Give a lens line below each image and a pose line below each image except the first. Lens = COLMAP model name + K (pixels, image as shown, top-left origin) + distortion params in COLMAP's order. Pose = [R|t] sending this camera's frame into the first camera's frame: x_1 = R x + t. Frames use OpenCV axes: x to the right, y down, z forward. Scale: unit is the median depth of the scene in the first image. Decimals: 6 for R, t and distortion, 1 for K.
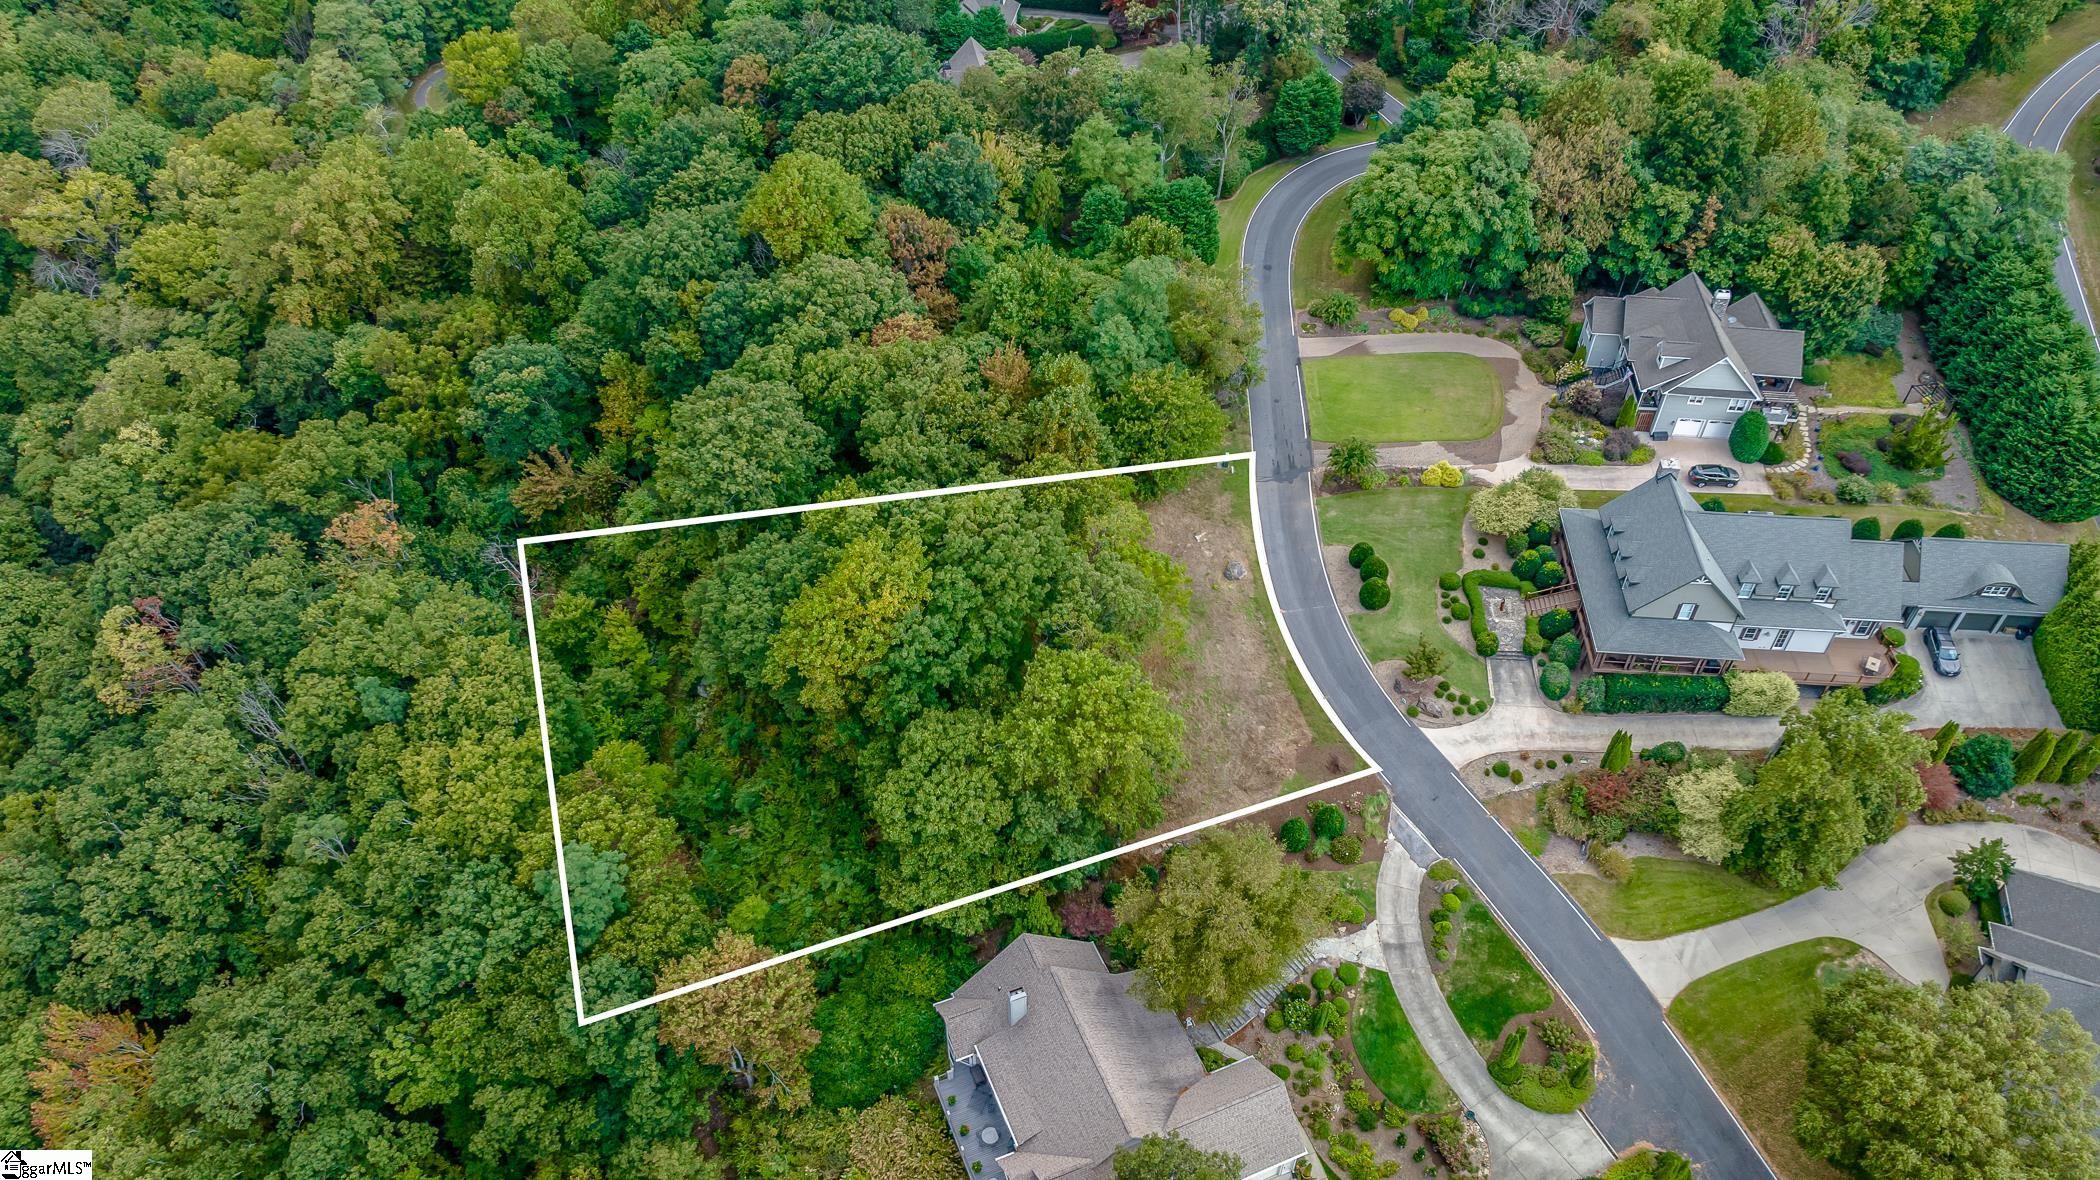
lens RADIAL K [[1472.3, 0, 1054.2], [0, 1472.3, 600.2], [0, 0, 1]] dist [-0.033912, 0.068734]
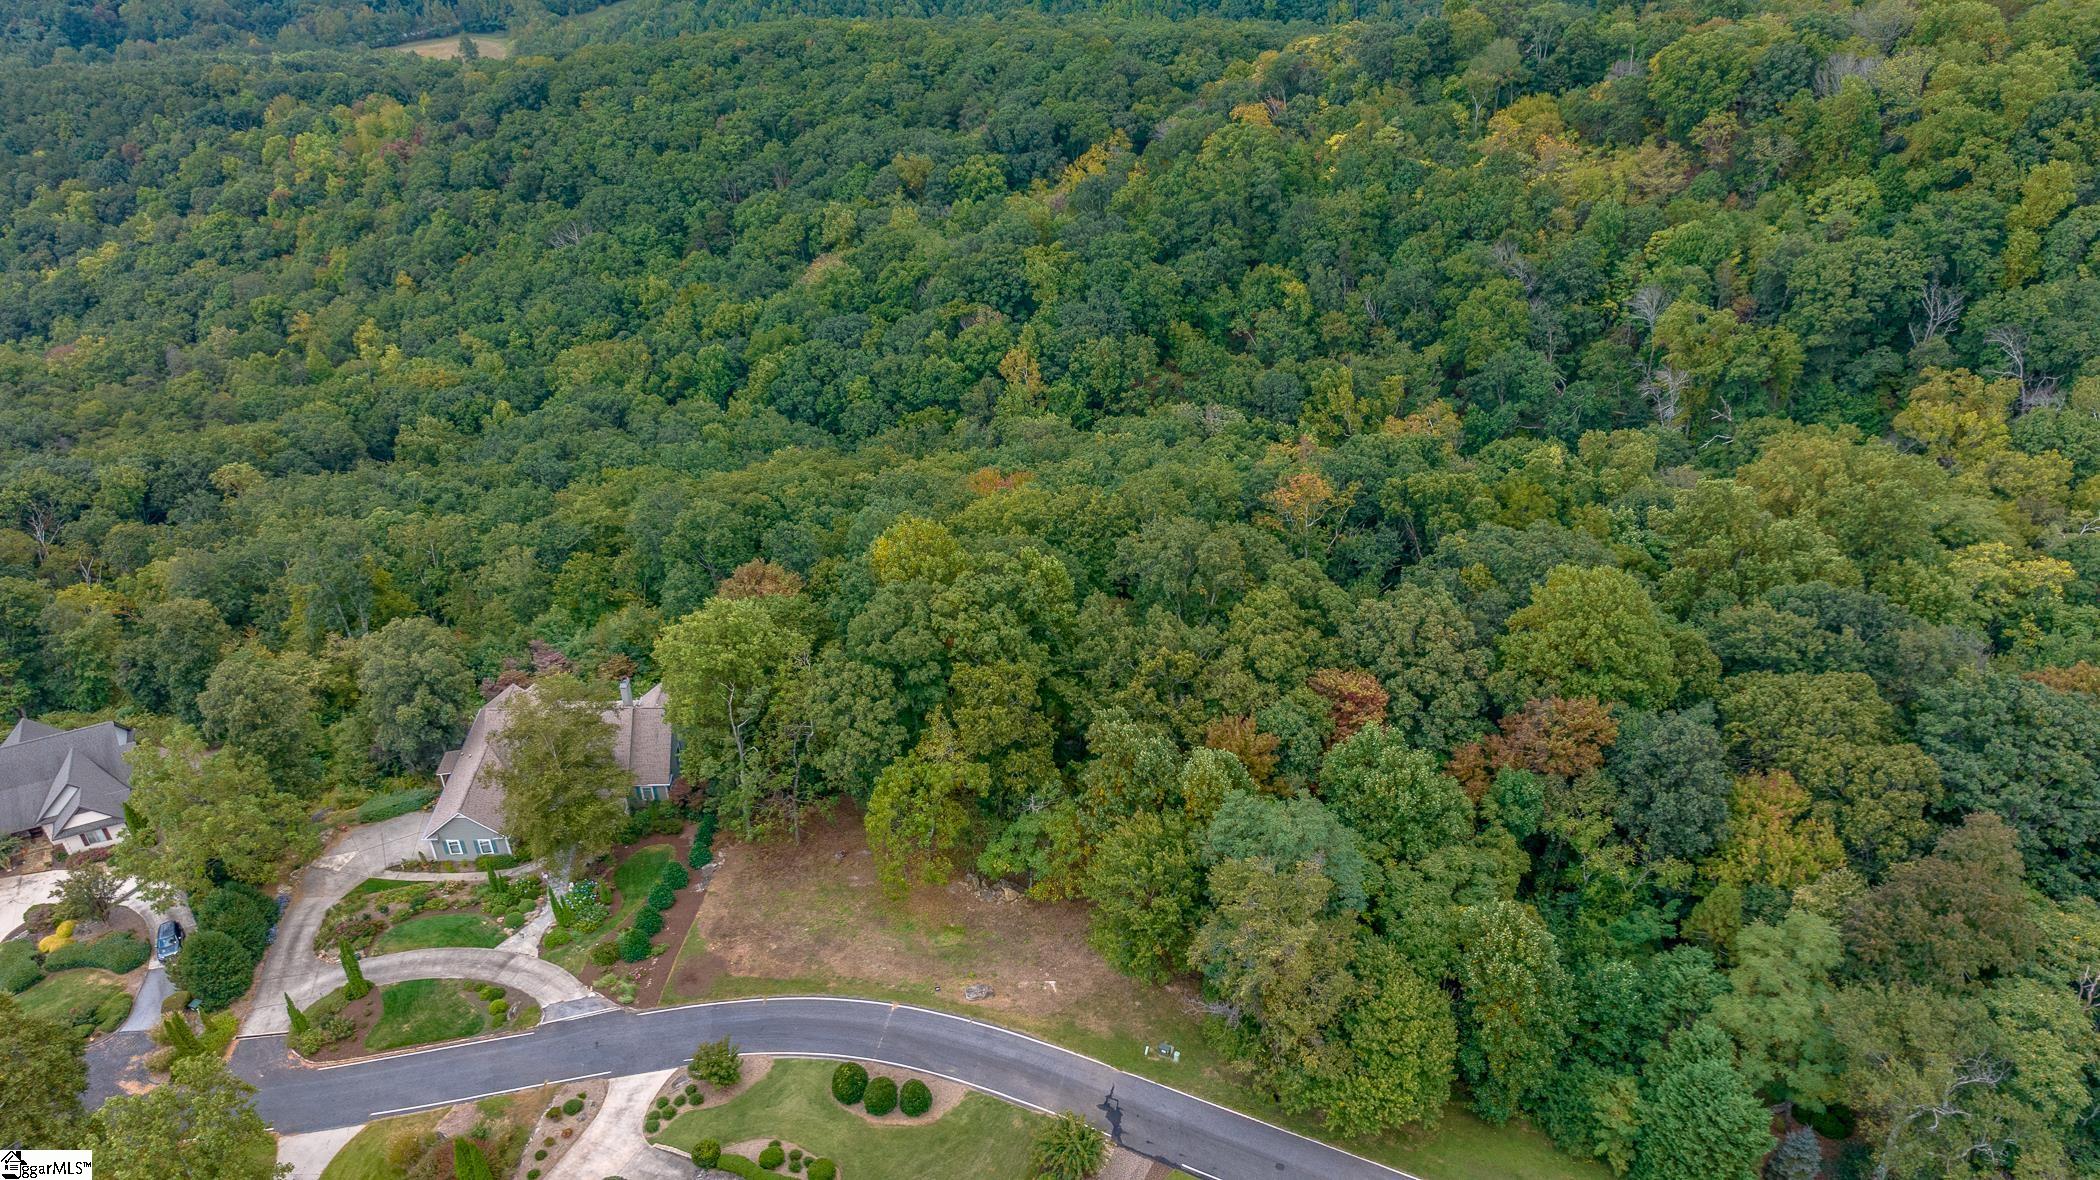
lens RADIAL K [[1472.3, 0, 1054.2], [0, 1472.3, 600.2], [0, 0, 1]] dist [-0.033912, 0.068734]
pose [[-0.367360, 0.529607, -0.764567, 0.597116], [-0.655645, 0.435594, 0.616756, -0.626768], [0.659679, 0.727856, 0.187214, 0.680312]]
